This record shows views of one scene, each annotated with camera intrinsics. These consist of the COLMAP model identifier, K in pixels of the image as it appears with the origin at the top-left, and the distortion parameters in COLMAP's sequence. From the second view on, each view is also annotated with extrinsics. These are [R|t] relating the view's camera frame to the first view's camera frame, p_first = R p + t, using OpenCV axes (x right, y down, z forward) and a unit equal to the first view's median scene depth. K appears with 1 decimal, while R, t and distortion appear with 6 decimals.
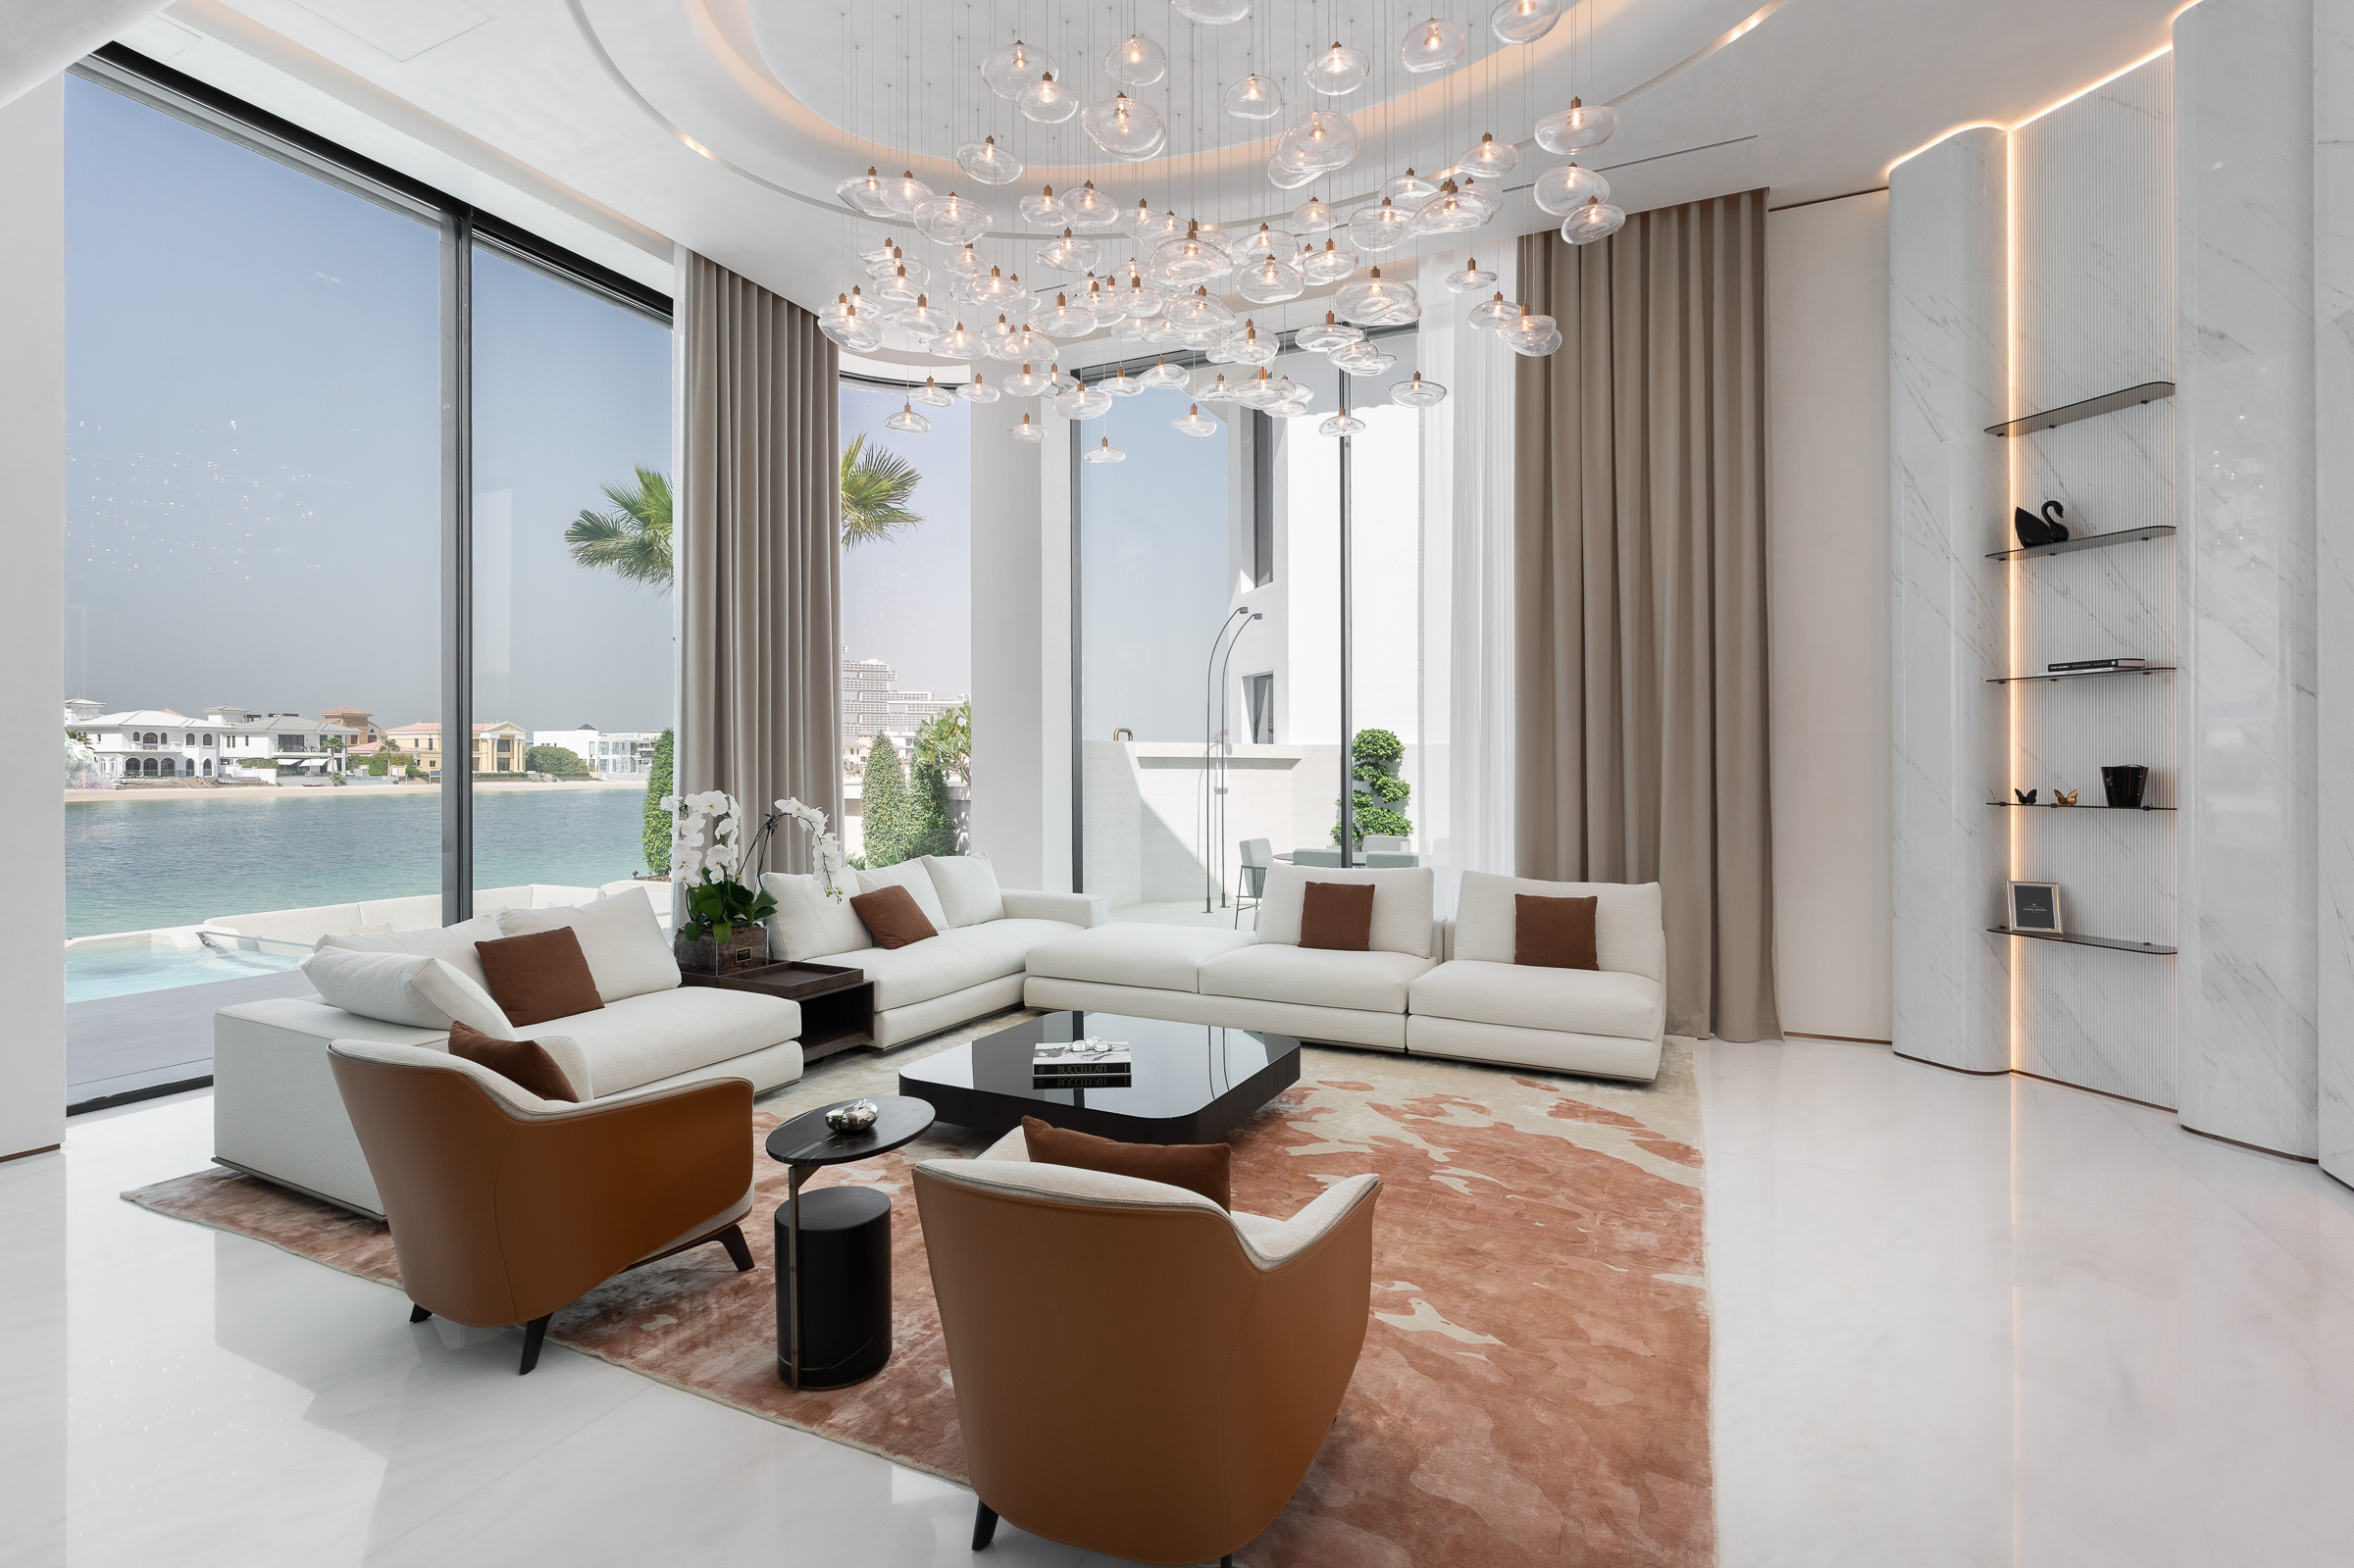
lens RADIAL K [[1076.4, 0, 1196.7], [0, 1076.4, 770.8], [0, 0, 1]] dist [0.000346, 0.000462]
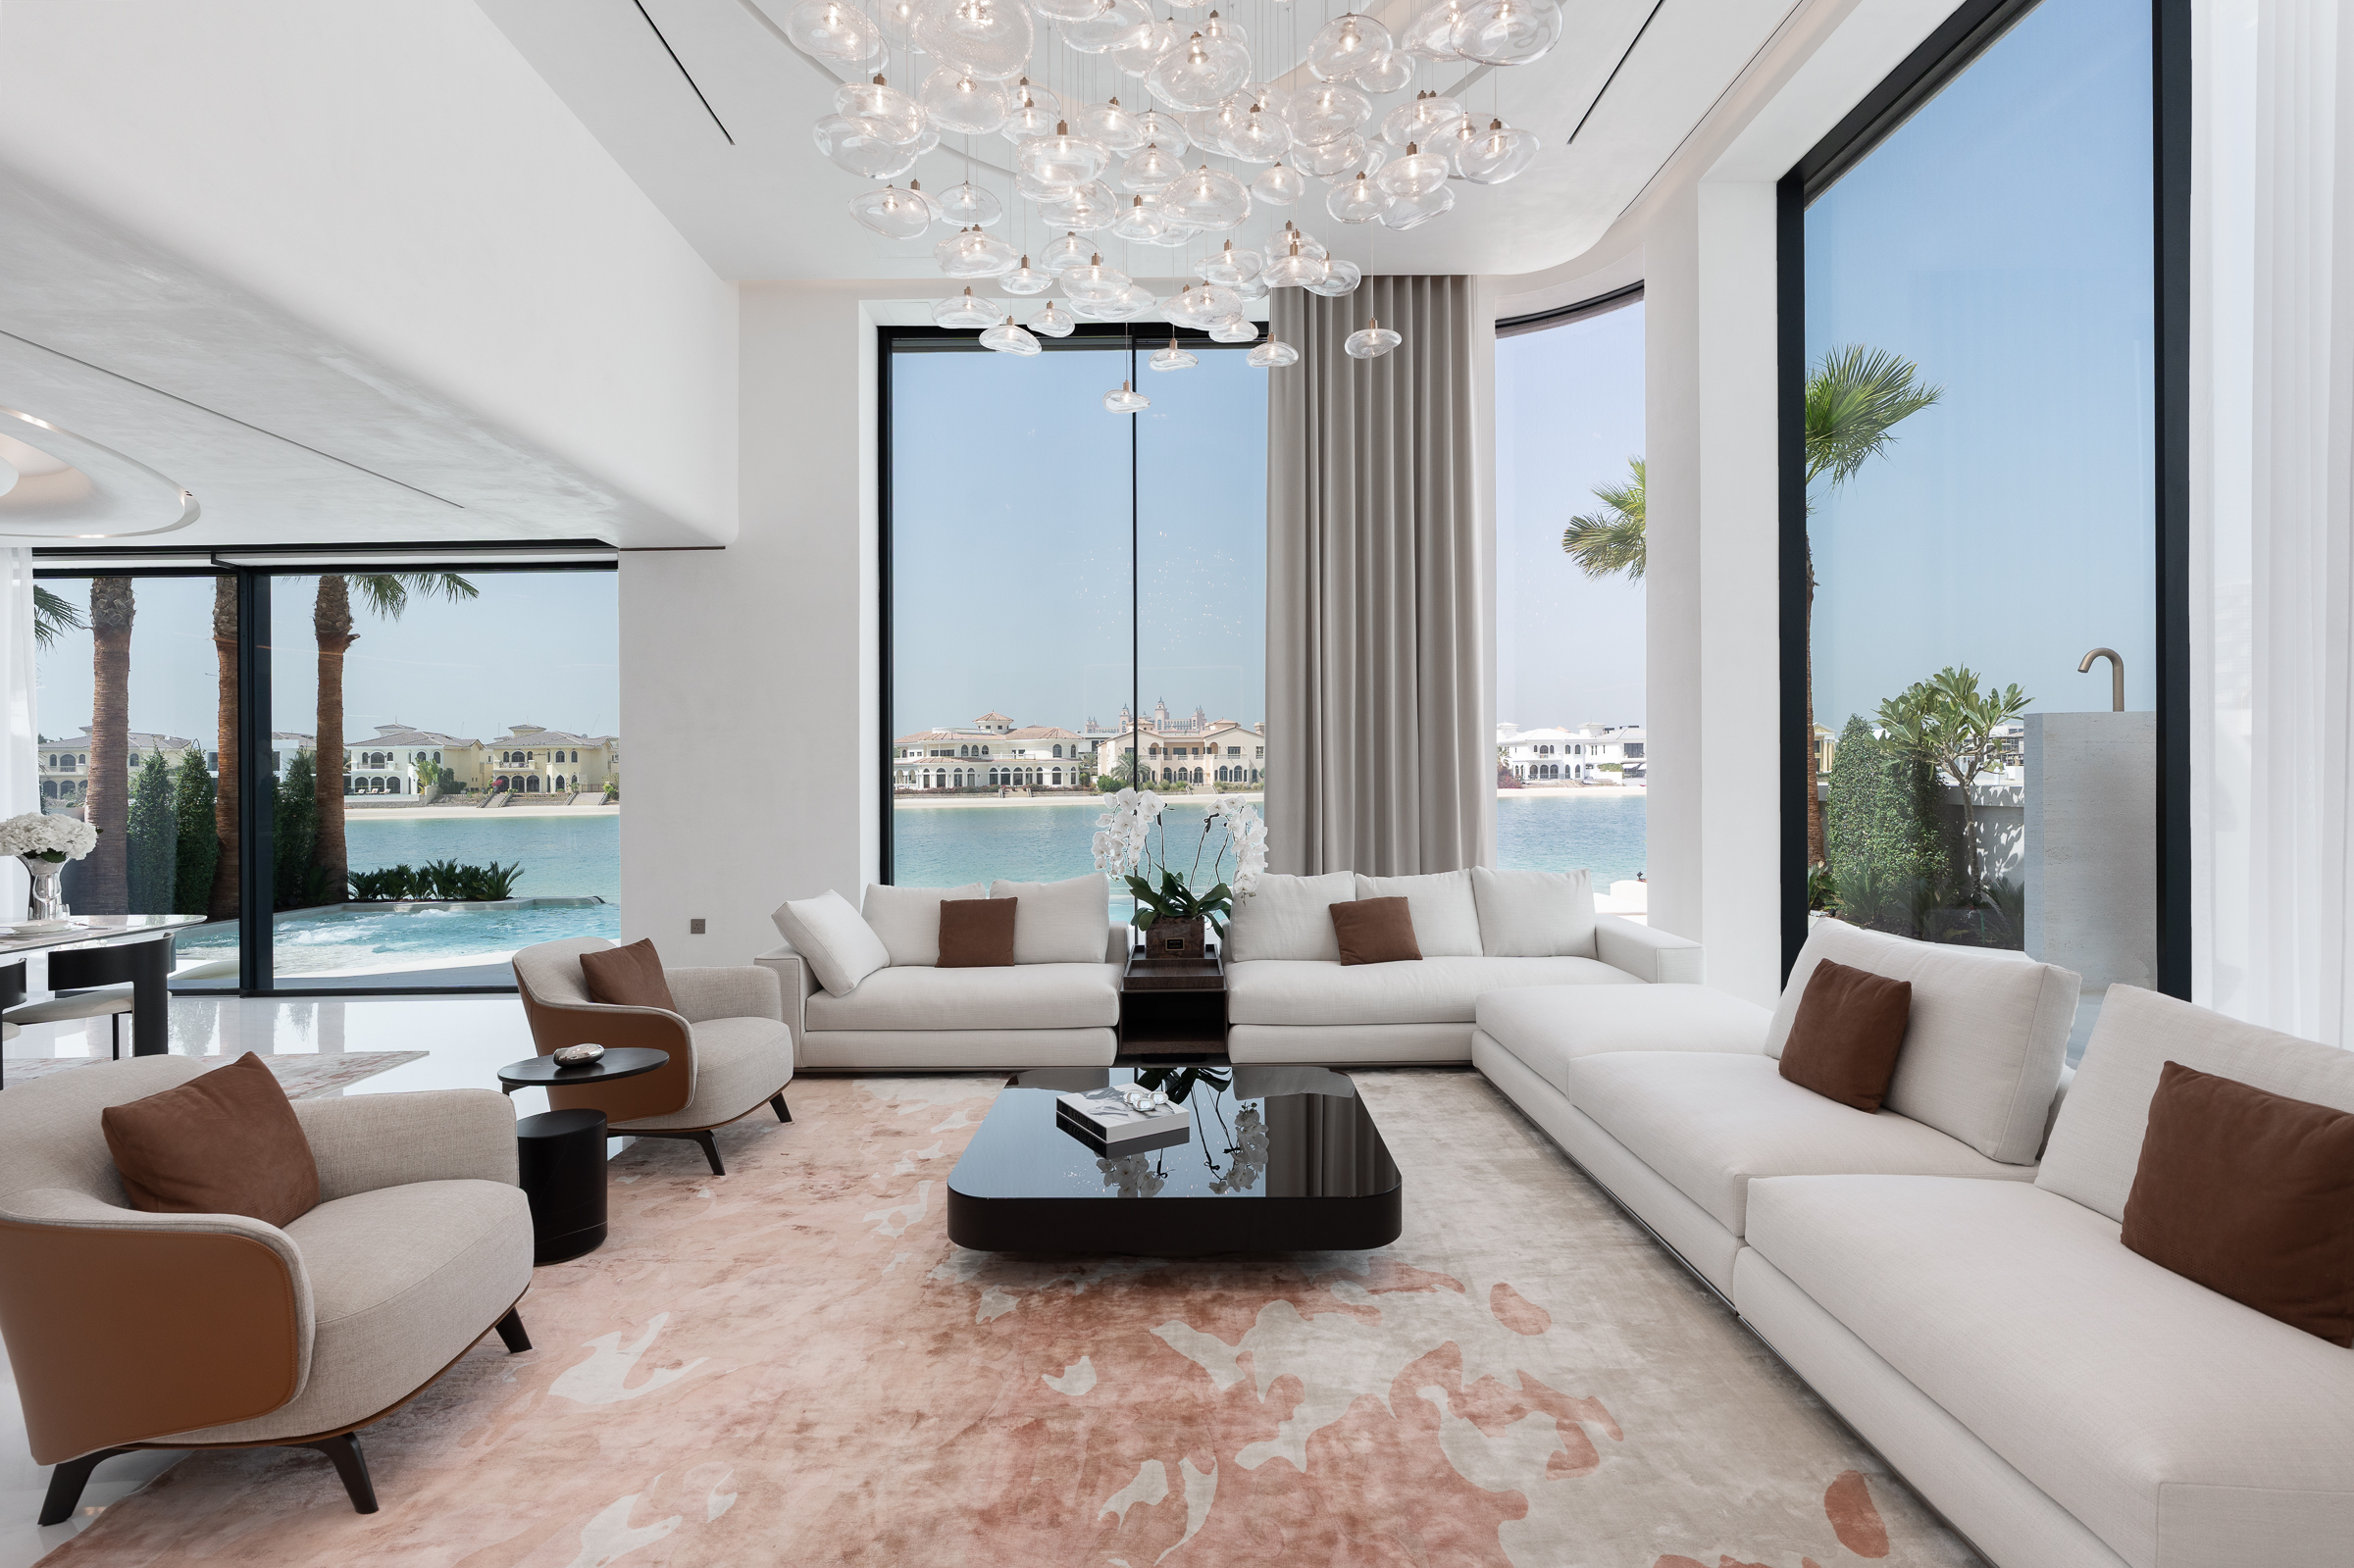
lens RADIAL K [[1076.4, 0, 1136.3], [0, 1076.4, 771.8], [0, 0, 1]] dist [0.000346, 0.000462]
pose [[0.424582, -0.009116, -0.905344, 0.631515], [0.008927, 0.999943, -0.005882, 0.012173], [0.905346, -0.005585, 0.424639, 0.644515]]
